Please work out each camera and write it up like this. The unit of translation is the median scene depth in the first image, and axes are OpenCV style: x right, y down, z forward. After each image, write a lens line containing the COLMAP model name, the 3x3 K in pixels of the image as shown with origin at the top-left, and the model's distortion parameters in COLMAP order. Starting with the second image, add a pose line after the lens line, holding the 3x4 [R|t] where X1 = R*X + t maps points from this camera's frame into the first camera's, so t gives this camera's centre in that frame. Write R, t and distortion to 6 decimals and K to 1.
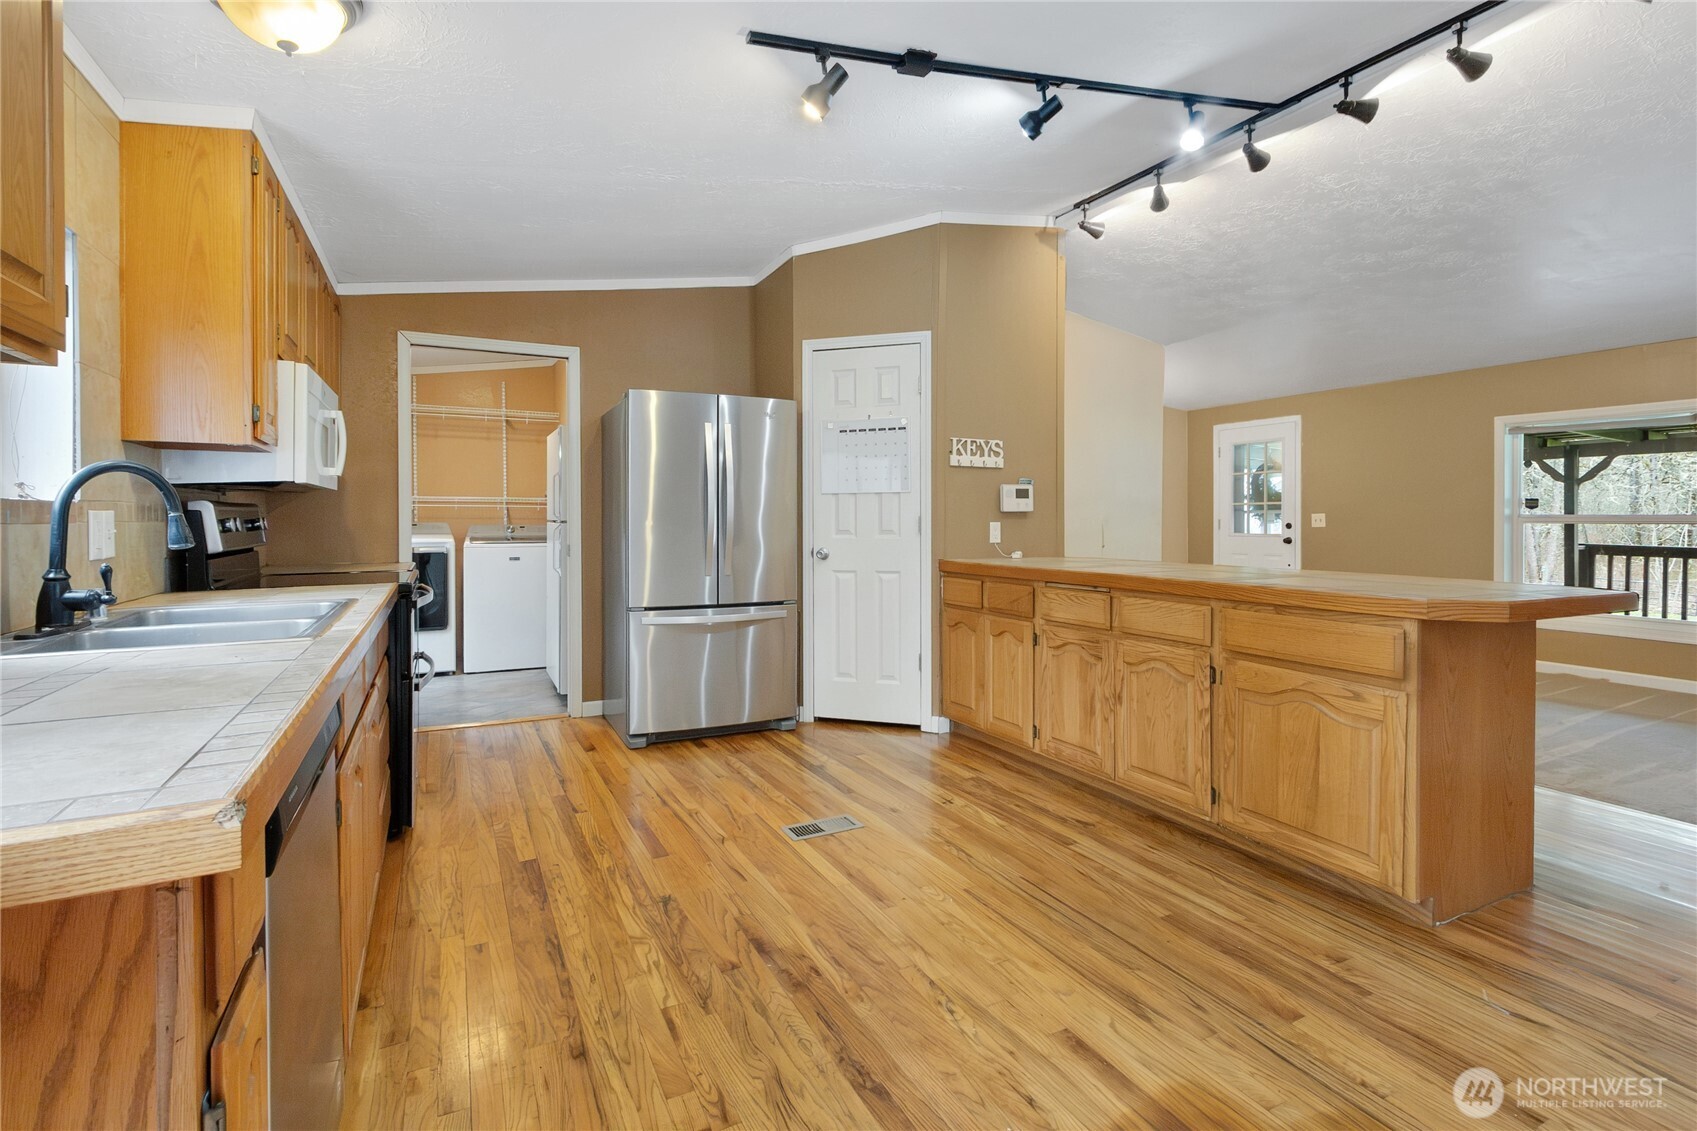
lens RADIAL K [[795.7, 0, 850.1], [0, 795.7, 537.5], [0, 0, 1]] dist [0.004092, -0.004035]
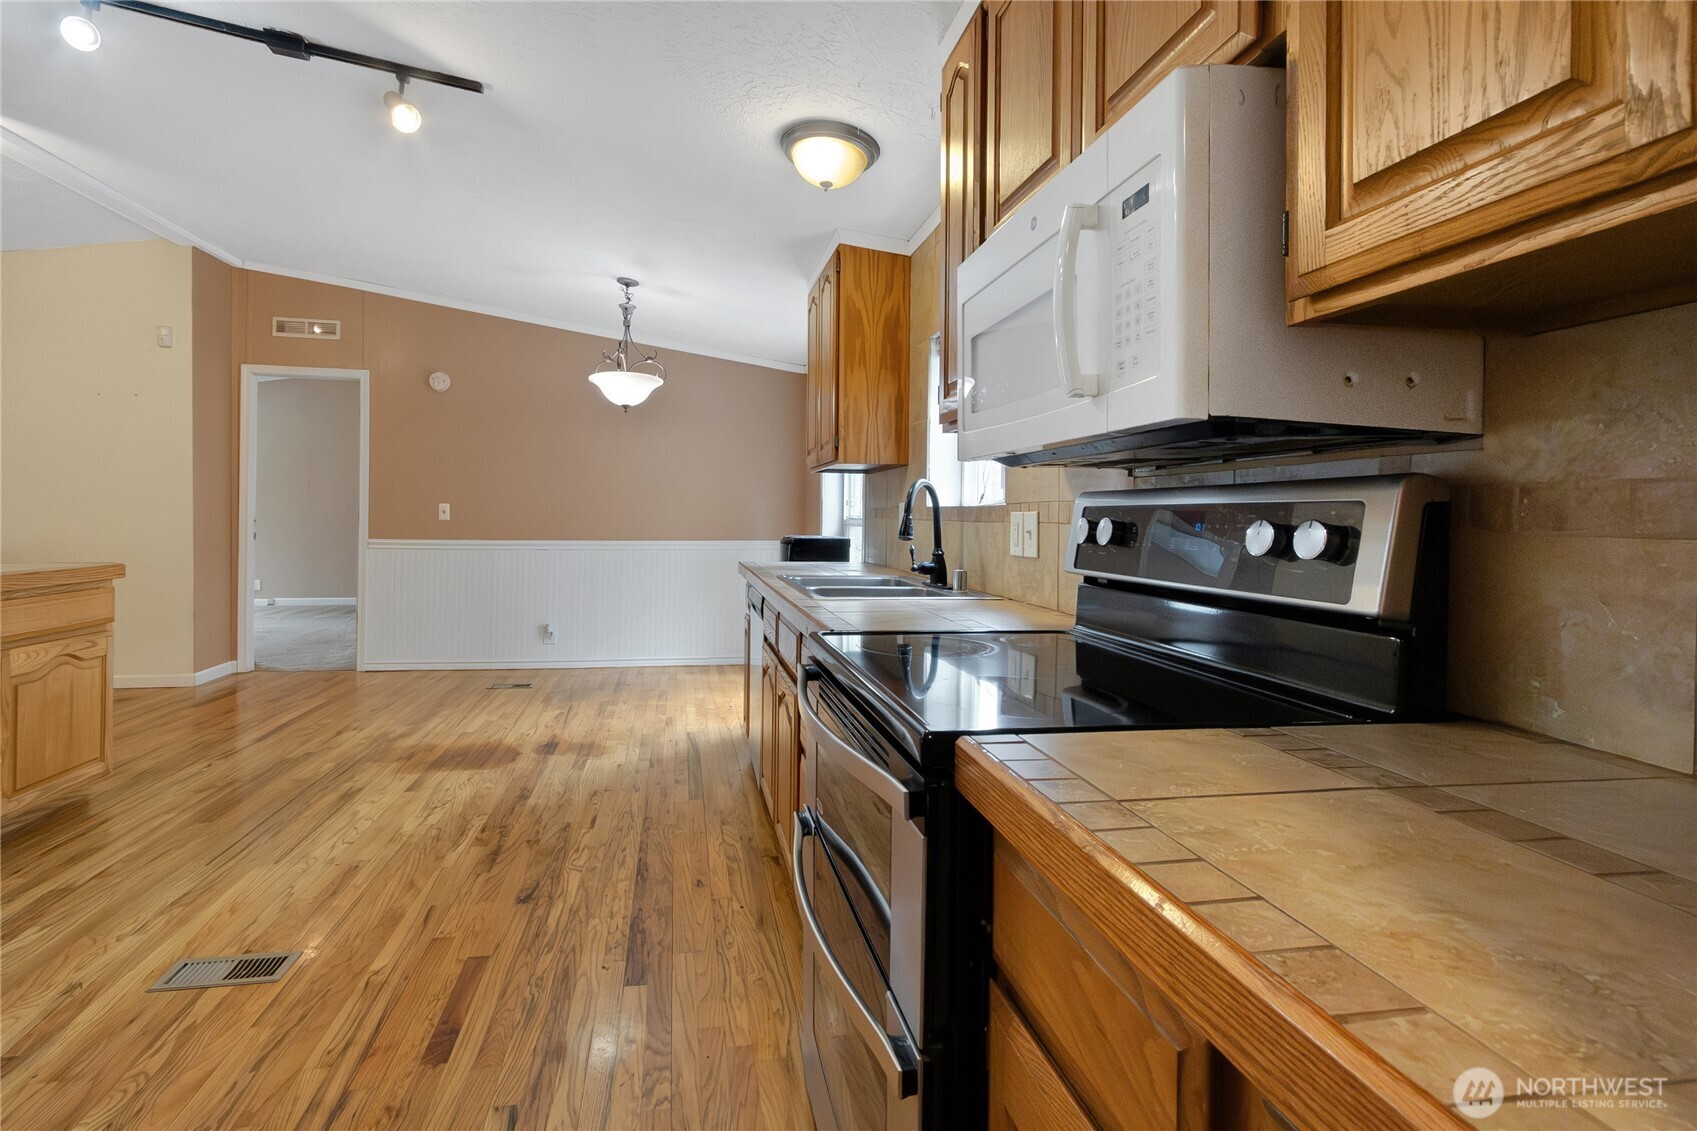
lens RADIAL K [[795.7, 0, 819.4], [0, 795.7, 517.8], [0, 0, 1]] dist [0.004092, -0.004035]
pose [[-0.957111, -0.010028, 0.289547, -0.800331], [-0.002905, 0.999683, 0.025022, -0.039710], [-0.289706, 0.023108, -0.956837, 1.700139]]
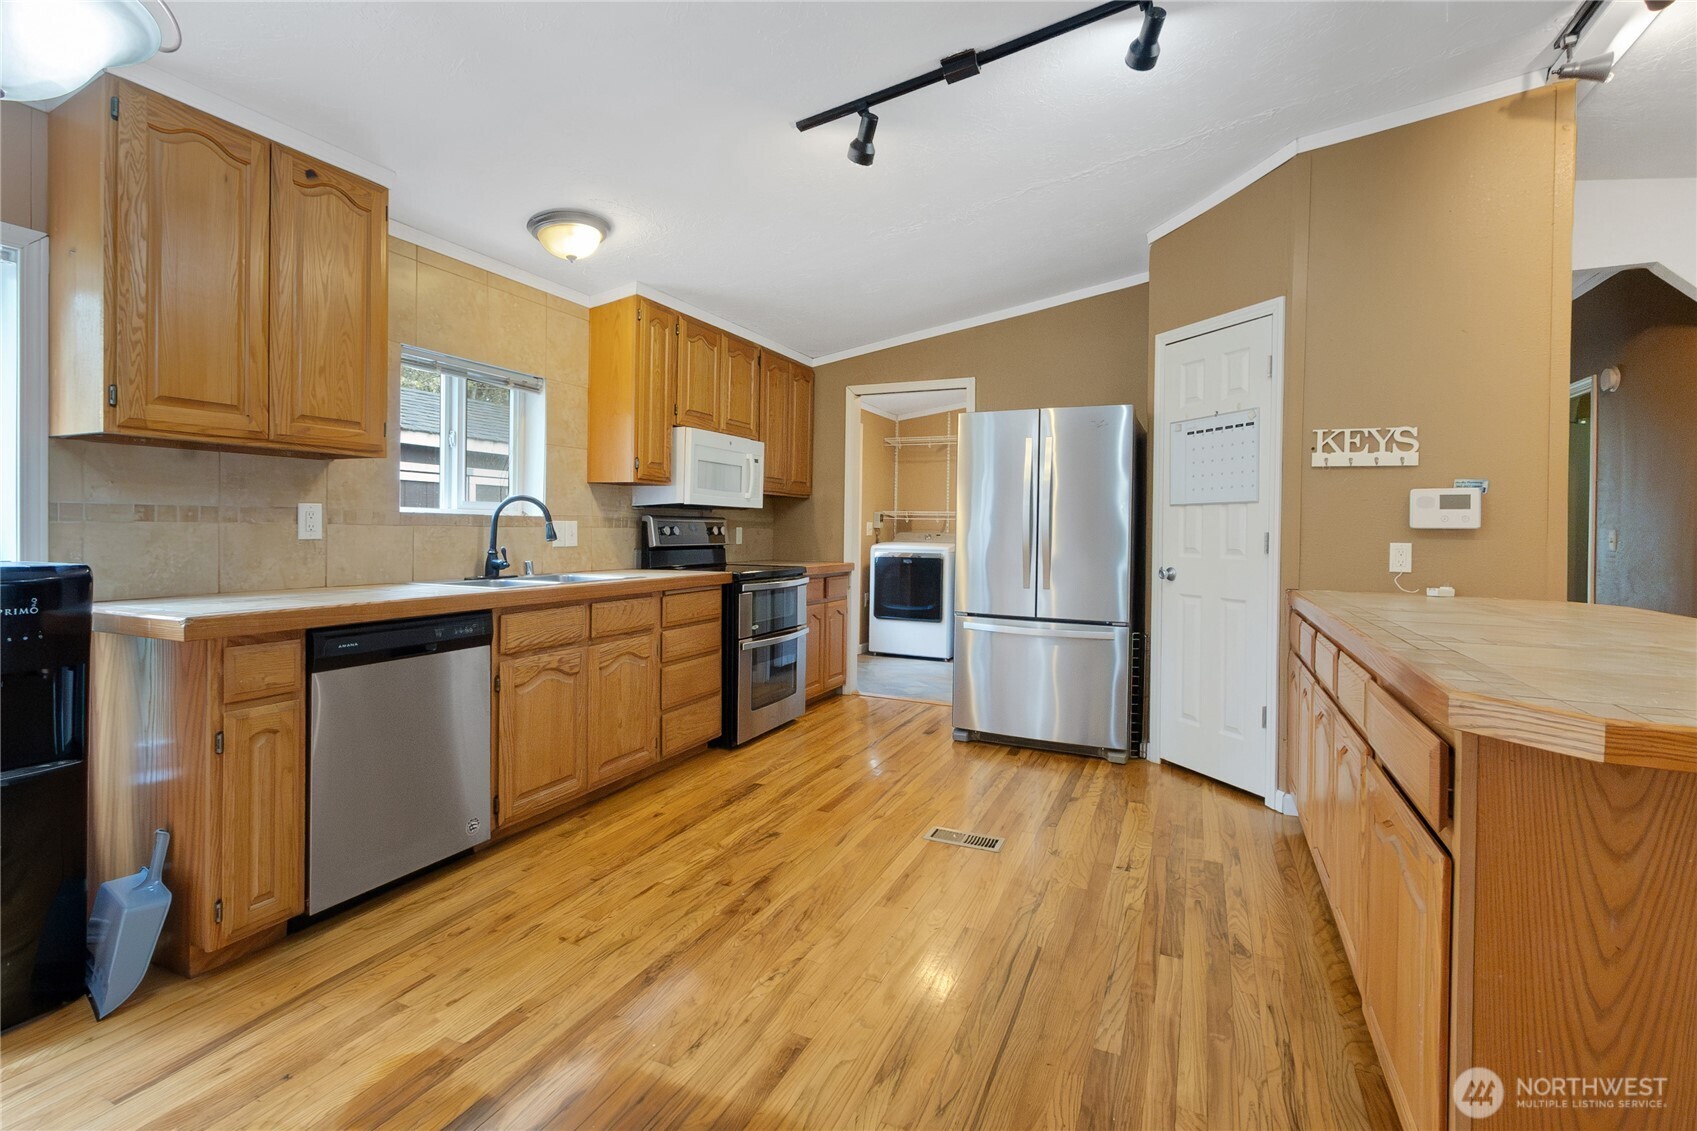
lens RADIAL K [[795.7, 0, 810.6], [0, 795.7, 544.2], [0, 0, 1]] dist [0.004092, -0.004035]
pose [[0.601706, 0.025803, -0.798301, 0.733731], [-0.033484, 0.999414, 0.007065, -0.009640], [0.798015, 0.022479, 0.602218, 0.264627]]
